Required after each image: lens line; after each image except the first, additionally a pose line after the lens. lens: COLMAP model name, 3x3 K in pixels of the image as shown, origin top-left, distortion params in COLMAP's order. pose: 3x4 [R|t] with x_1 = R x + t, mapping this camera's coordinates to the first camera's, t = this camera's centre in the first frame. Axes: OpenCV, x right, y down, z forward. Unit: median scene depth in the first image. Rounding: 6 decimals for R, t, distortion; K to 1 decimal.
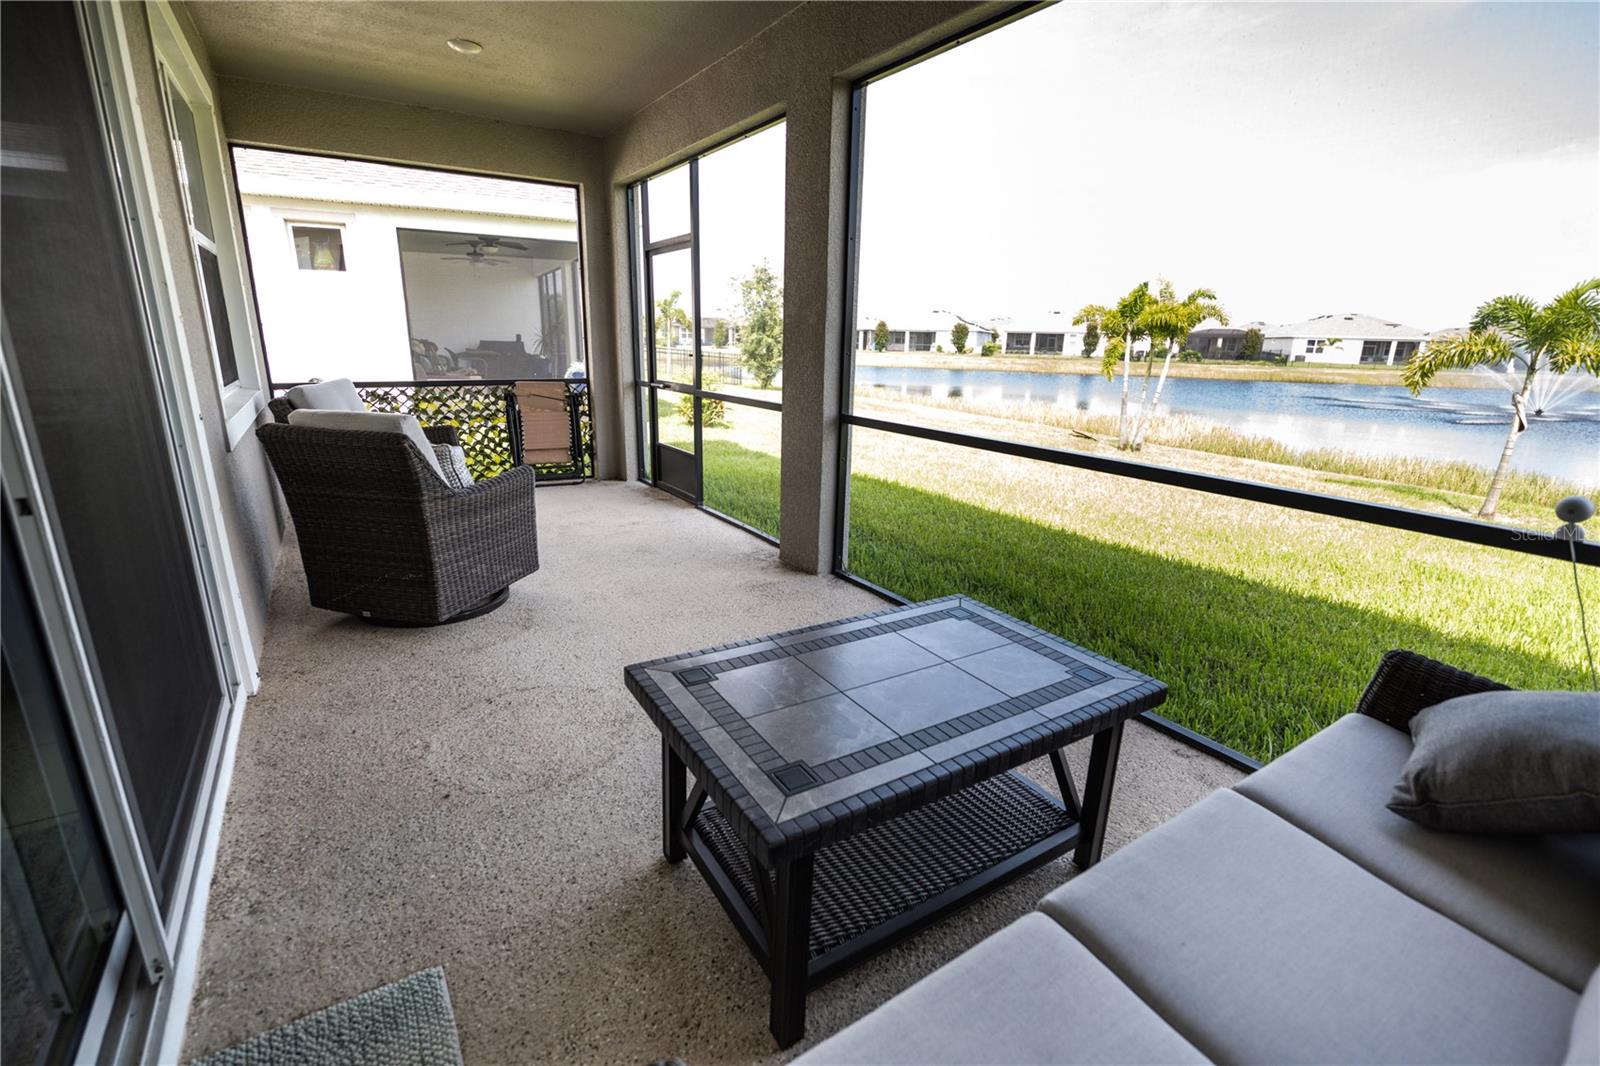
lens RADIAL K [[712.4, 0, 798.9], [0, 712.4, 538.5], [0, 0, 1]] dist [-0.004247, -0.000303]
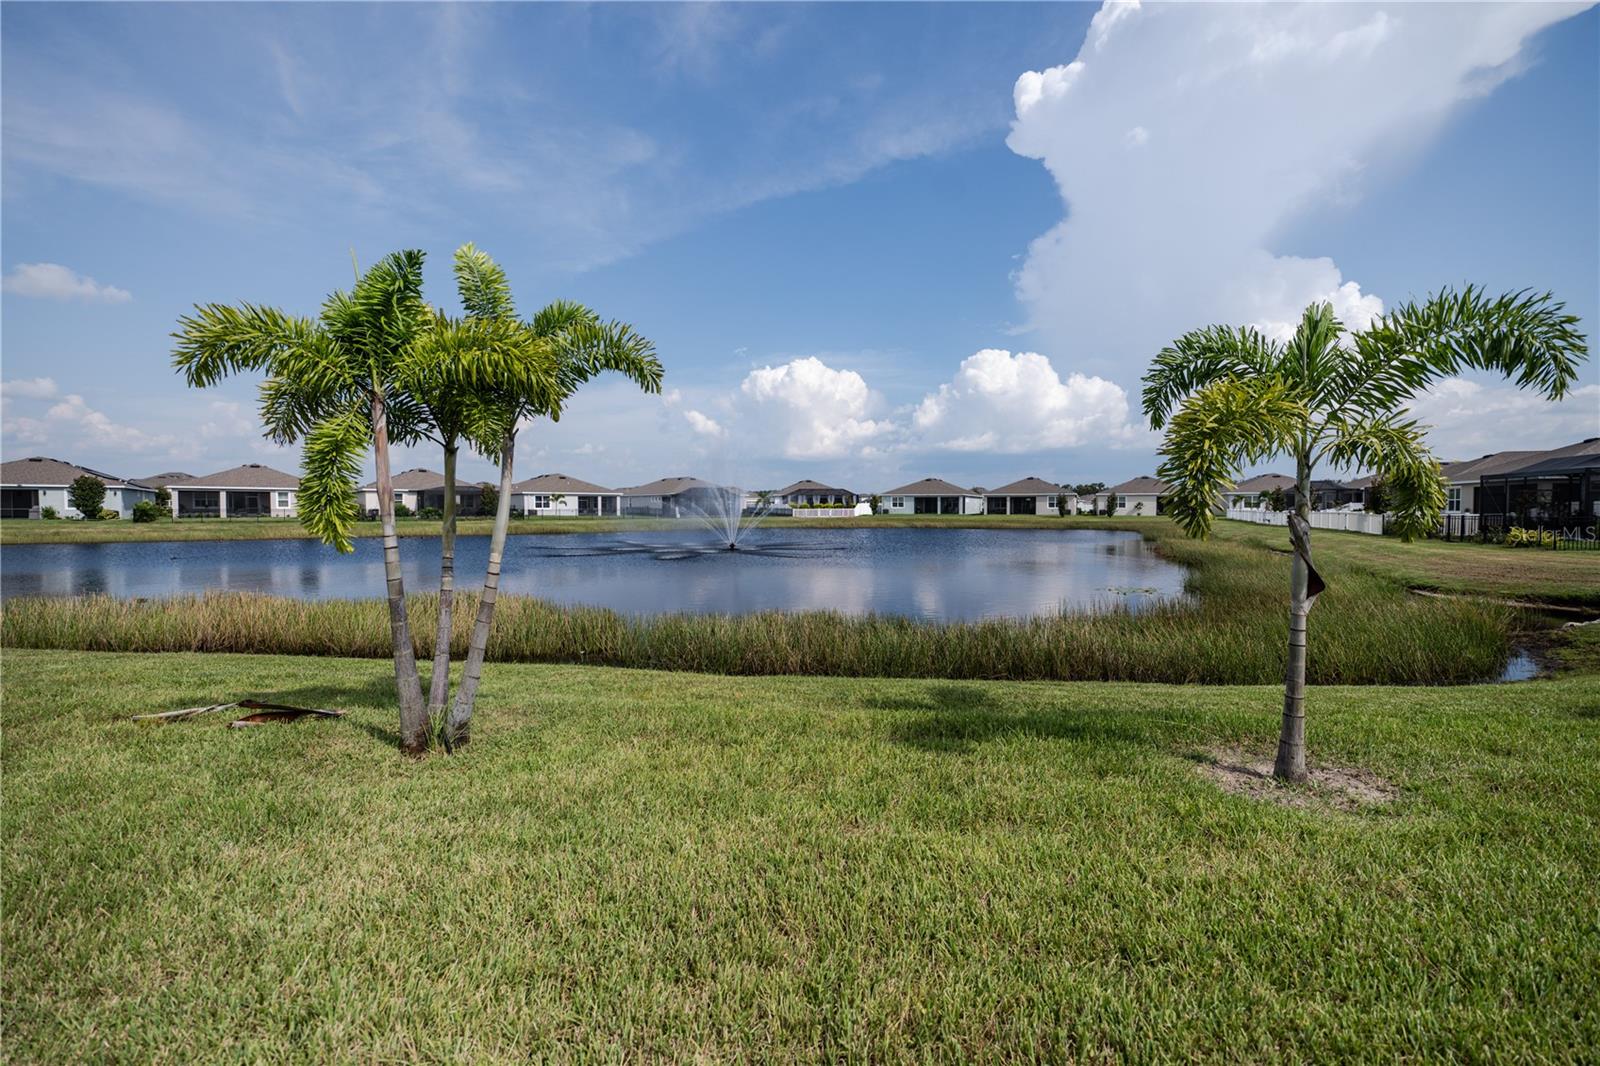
lens RADIAL K [[712.4, 0, 801.1], [0, 712.4, 531.2], [0, 0, 1]] dist [-0.004247, -0.000303]
pose [[0.558133, -0.050216, 0.828231, 0.046256], [0.237052, 0.966215, -0.101164, -0.024266], [-0.795169, 0.252797, 0.551181, 0.105407]]
